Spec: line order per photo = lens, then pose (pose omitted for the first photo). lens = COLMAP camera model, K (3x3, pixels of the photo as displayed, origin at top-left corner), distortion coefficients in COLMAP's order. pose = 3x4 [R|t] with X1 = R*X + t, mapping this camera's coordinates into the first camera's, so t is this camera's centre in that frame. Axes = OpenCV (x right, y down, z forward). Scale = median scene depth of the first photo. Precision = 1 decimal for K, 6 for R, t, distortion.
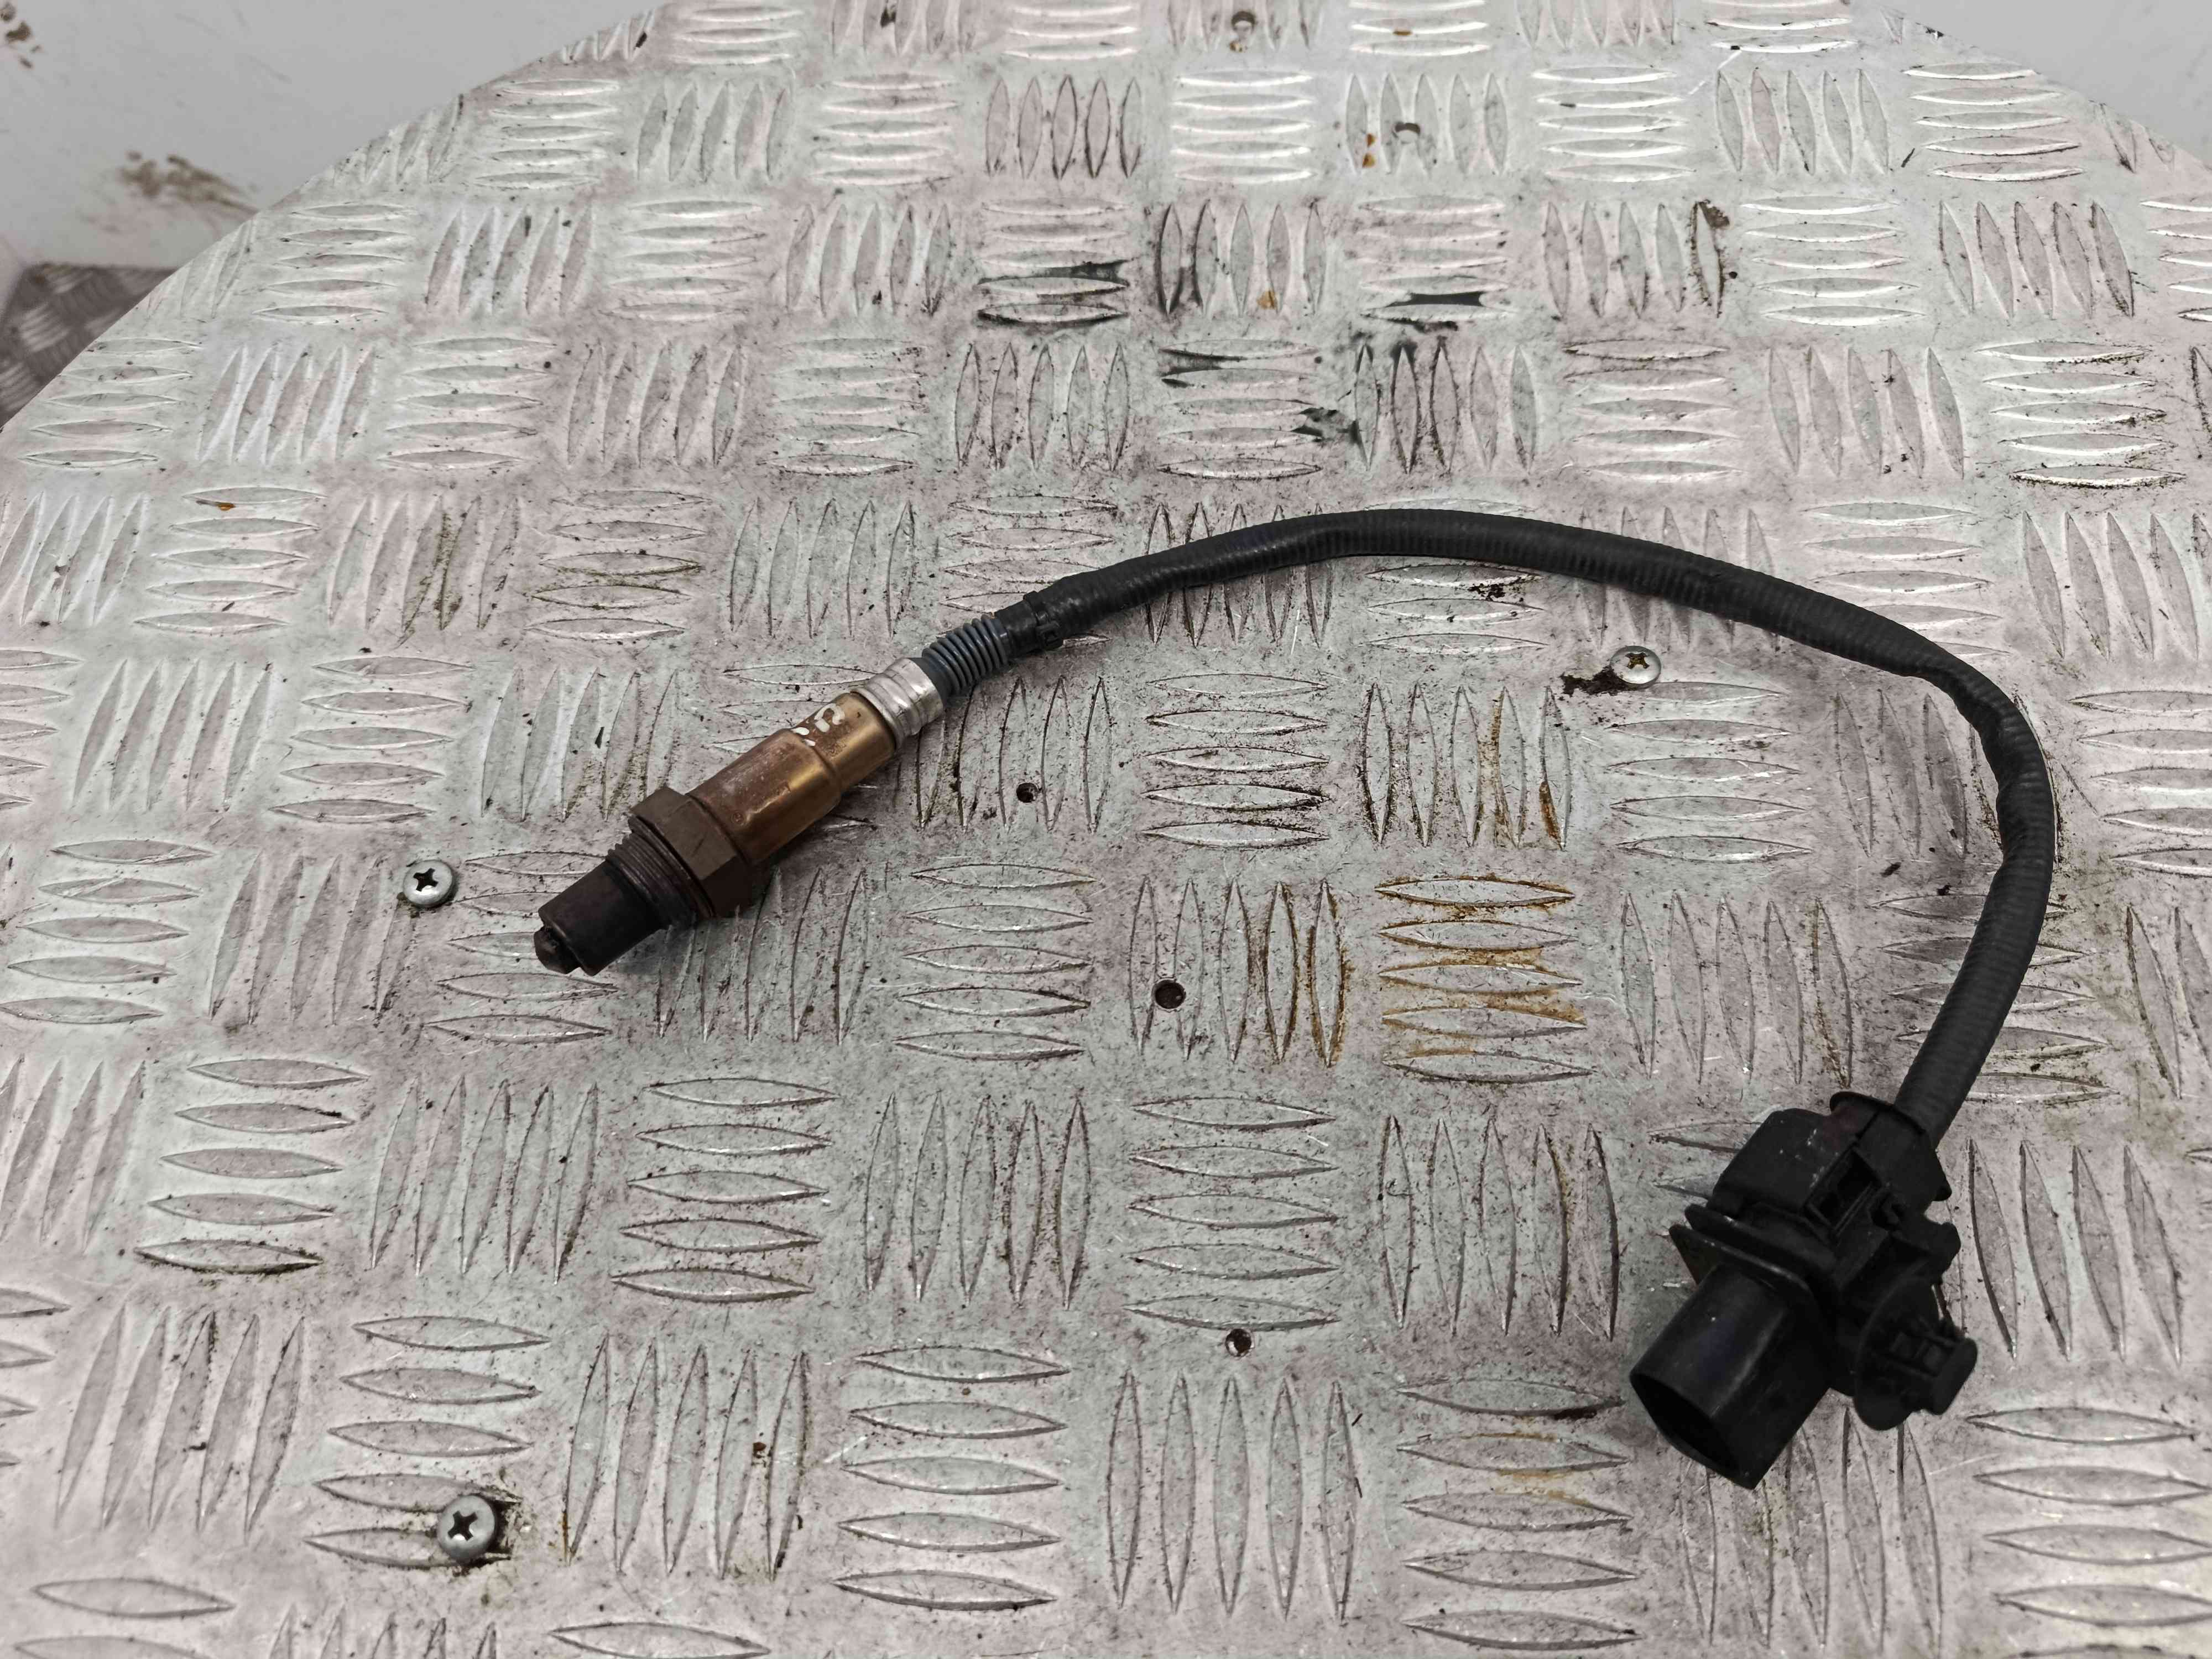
lens RADIAL K [[1555.6, 0, 1110.9], [0, 1555.6, 842.7], [0, 0, 1]] dist [0.002766, -0.042228]
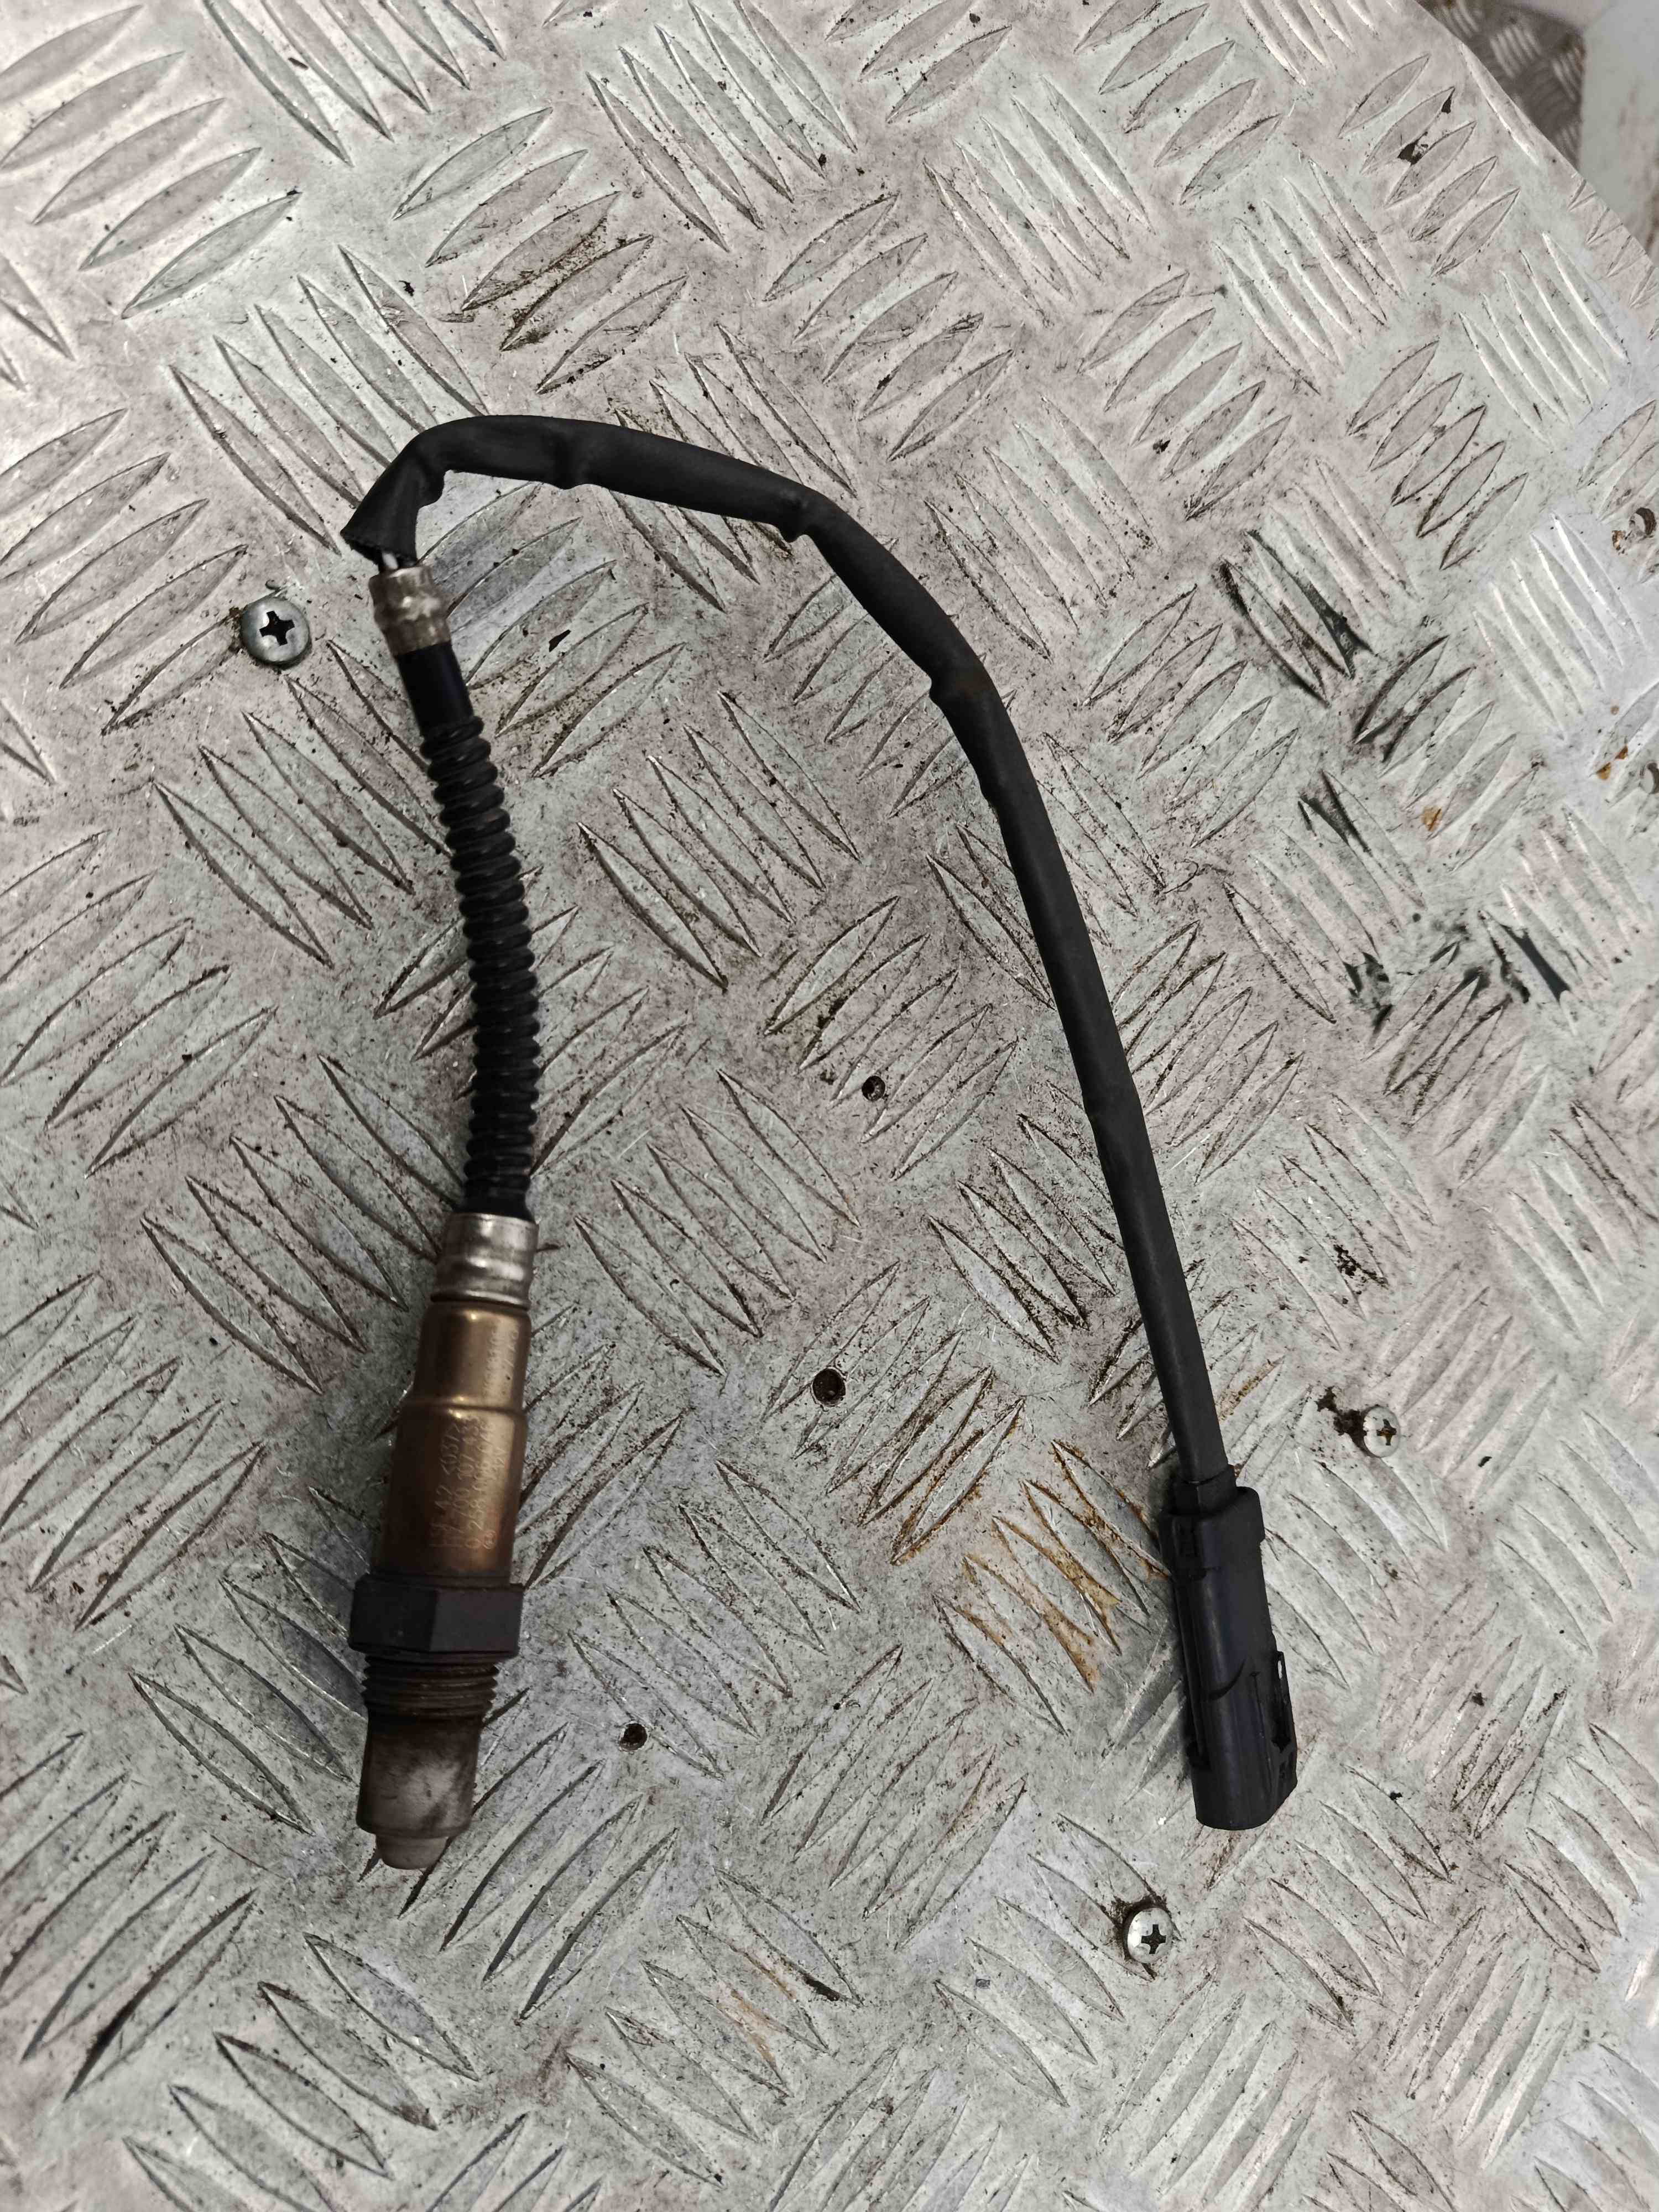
lens RADIAL K [[1555.6, 0, 815.3], [0, 1555.6, 1121.9], [0, 0, 1]] dist [0.002766, -0.042228]
pose [[0.666802, 0.687189, 0.288349, -0.296175], [-0.738833, 0.660191, 0.135182, -0.106787], [-0.097470, -0.303181, 0.947935, 0.164336]]
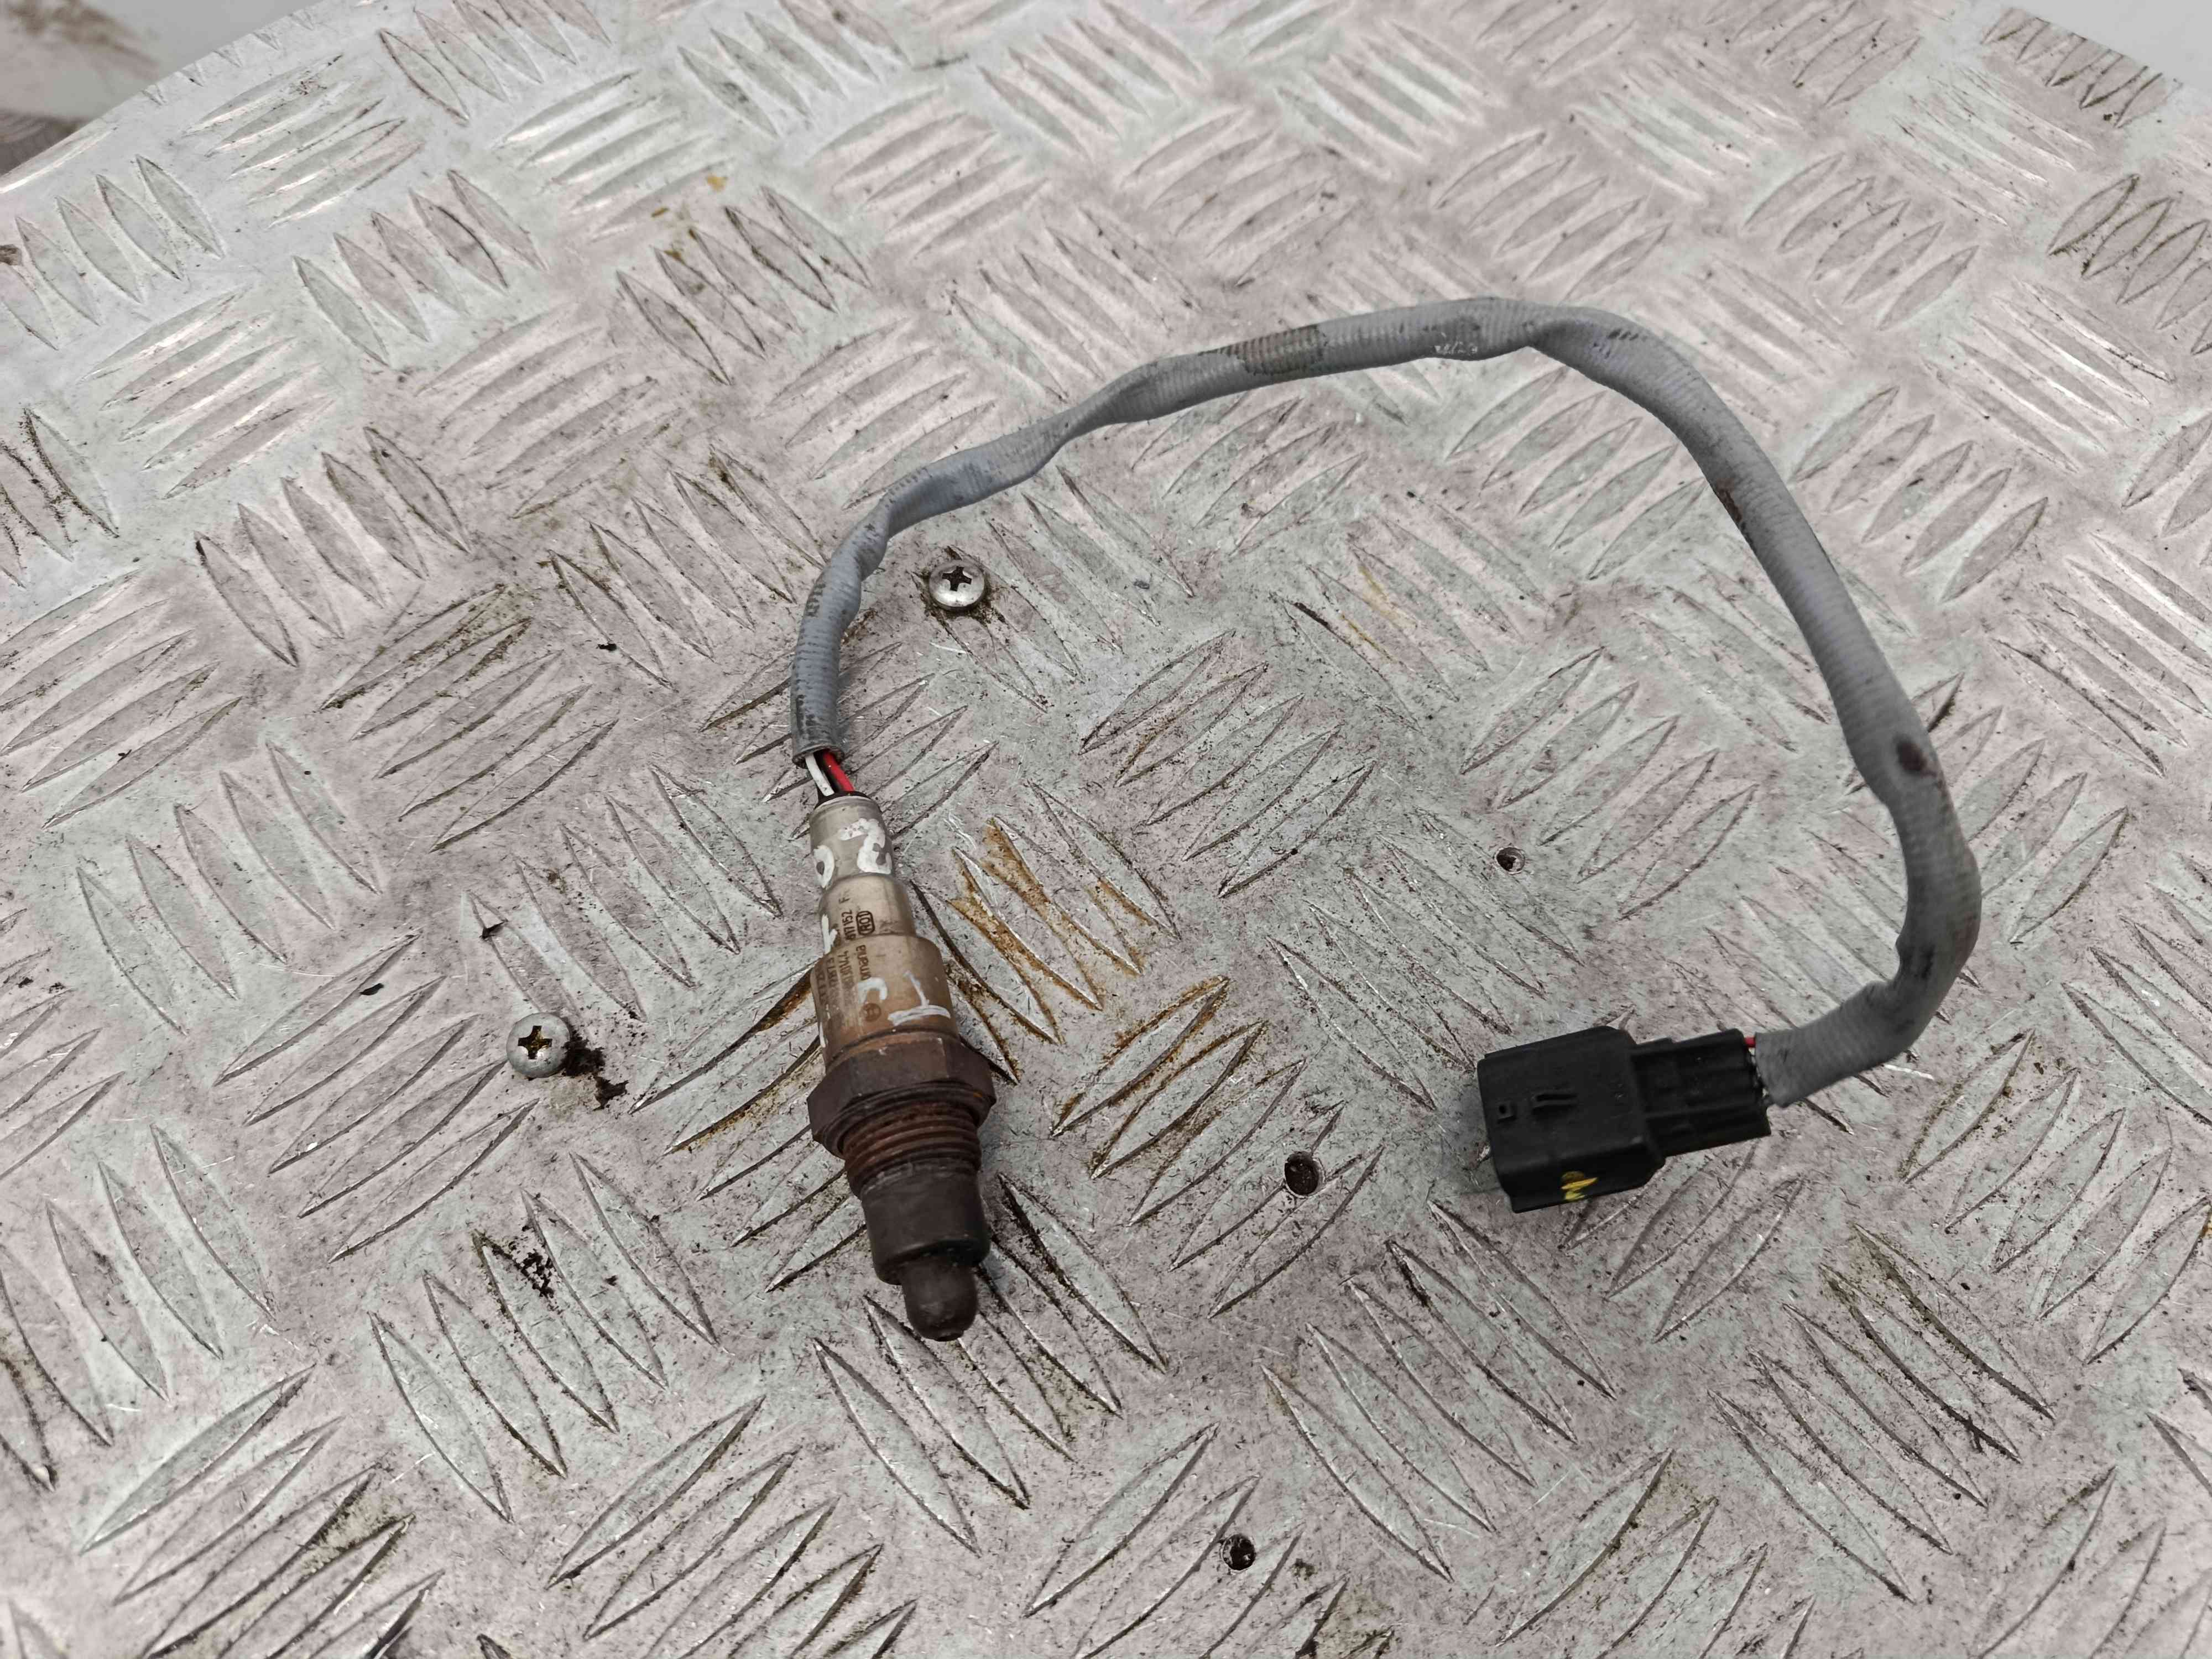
lens RADIAL K [[1555.6, 0, 1102.6], [0, 1555.6, 829.3], [0, 0, 1]] dist [0.002766, -0.042228]
pose [[-0.705691, -0.624630, 0.334420, -0.039732], [0.645841, -0.373005, 0.666151, -0.381365], [-0.291358, 0.686079, 0.666638, 0.330320]]
